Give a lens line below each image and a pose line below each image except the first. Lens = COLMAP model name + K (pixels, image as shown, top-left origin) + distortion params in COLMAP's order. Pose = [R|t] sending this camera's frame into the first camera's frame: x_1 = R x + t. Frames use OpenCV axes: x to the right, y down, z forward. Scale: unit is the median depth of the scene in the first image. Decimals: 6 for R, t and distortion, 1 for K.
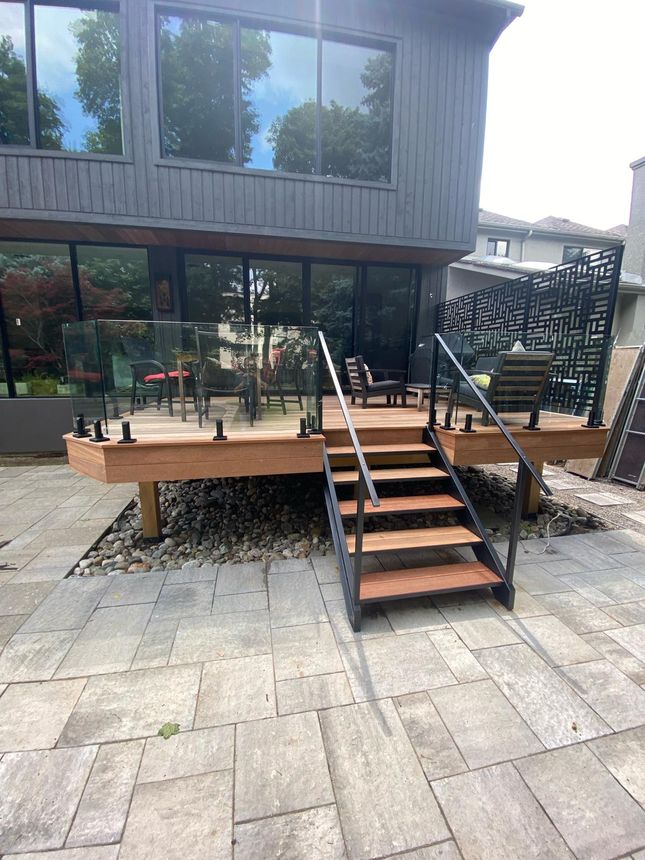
lens RADIAL K [[340.1, 0, 322.5], [0, 340.1, 430.0], [0, 0, 1]] dist [-0.001952, 0.000079]
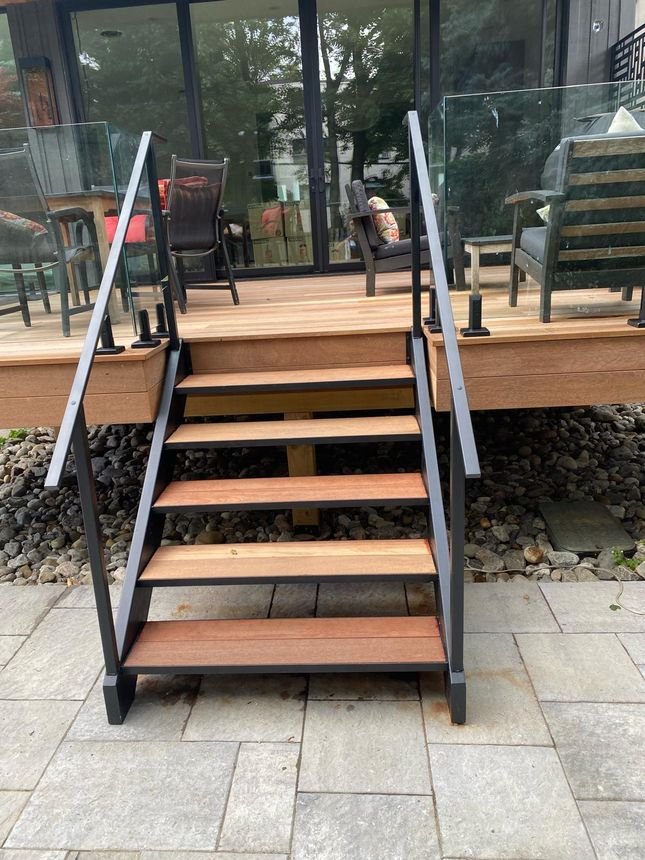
lens RADIAL K [[631.0, 0, 322.5], [0, 631.0, 430.0], [0, 0, 1]] dist [0.006749, -0.002696]
pose [[0.967958, 0.004657, -0.251070, 0.450730], [0.028714, 0.991217, 0.129088, 0.015627], [0.249466, -0.132161, 0.959323, 0.138486]]
